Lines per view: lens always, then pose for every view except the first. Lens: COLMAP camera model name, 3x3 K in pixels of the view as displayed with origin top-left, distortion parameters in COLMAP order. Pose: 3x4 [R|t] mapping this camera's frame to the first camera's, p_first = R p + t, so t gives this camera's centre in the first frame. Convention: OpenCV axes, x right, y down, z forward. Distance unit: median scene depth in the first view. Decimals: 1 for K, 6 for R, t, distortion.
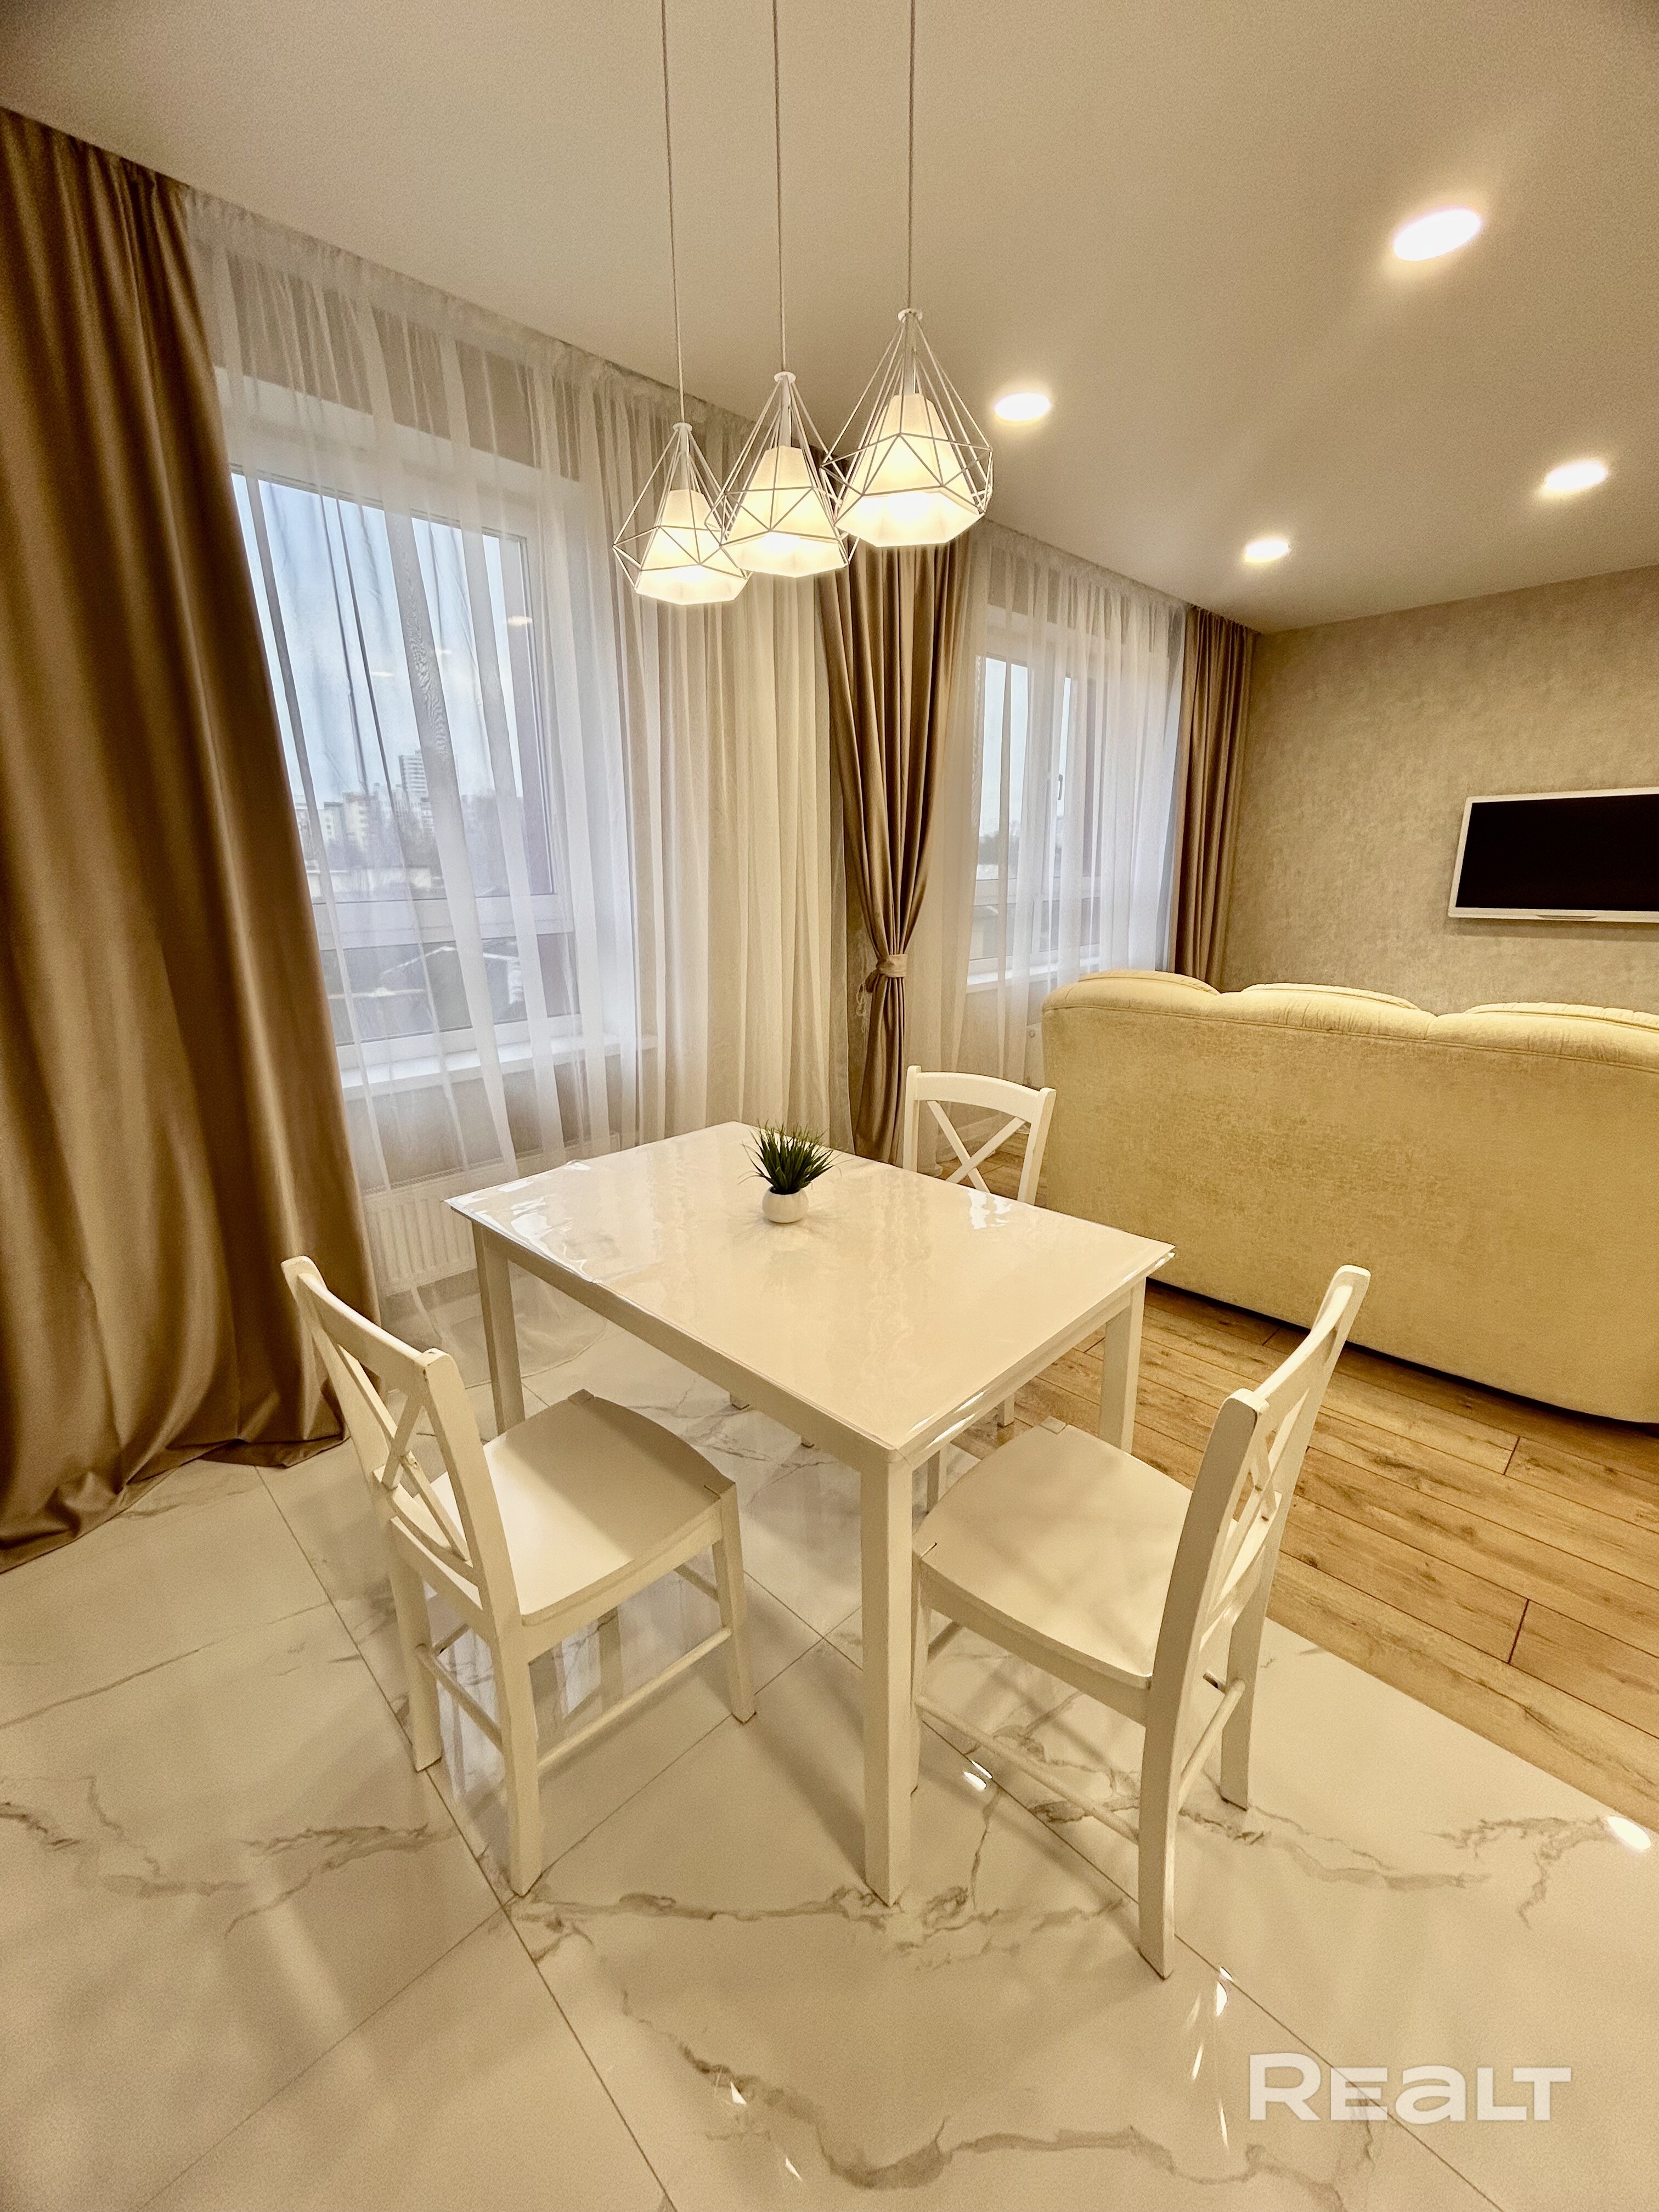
lens RADIAL K [[898.0, 0, 829.5], [0, 898.0, 1106.0], [0, 0, 1]] dist [-0.000388, -0.000007]
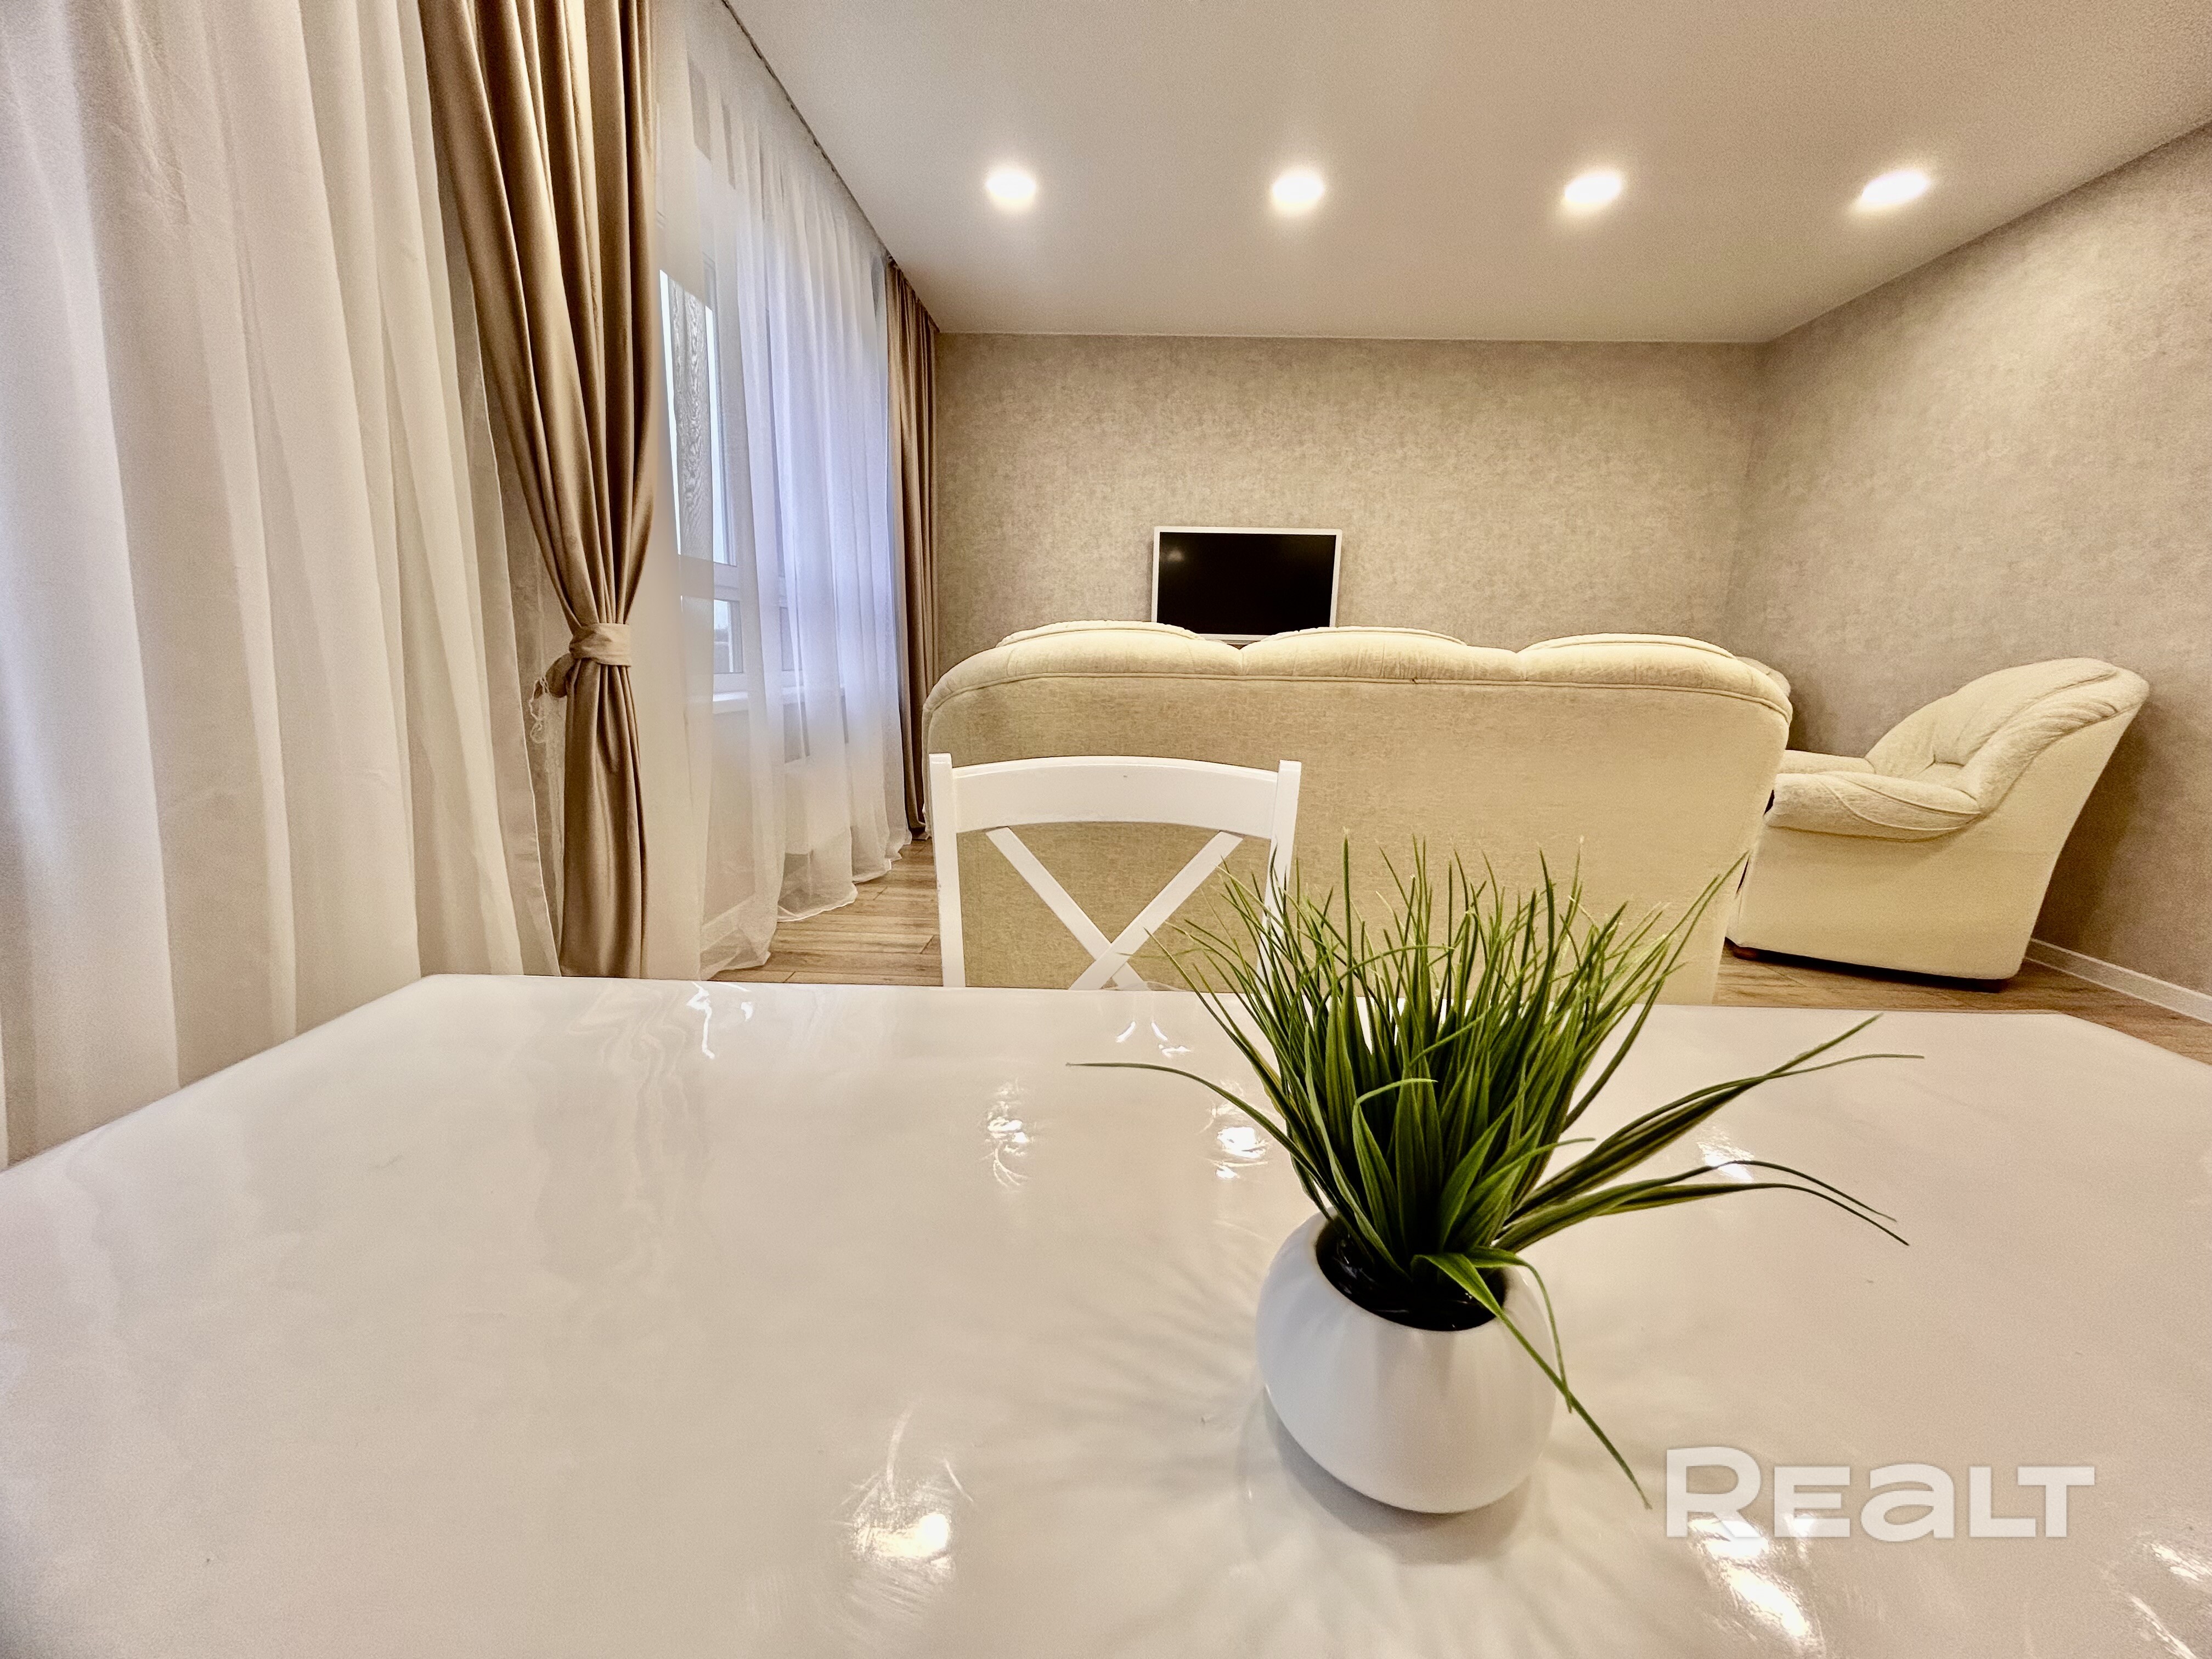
lens RADIAL K [[898.0, 0, 1106.0], [0, 898.0, 829.5], [0, 0, 1]] dist [-0.000388, -0.000007]
pose [[0.726278, -0.102761, 0.679676, -0.088657], [0.150563, 0.988534, -0.011429, 0.004405], [-0.670709, 0.110635, 0.733423, 0.415254]]
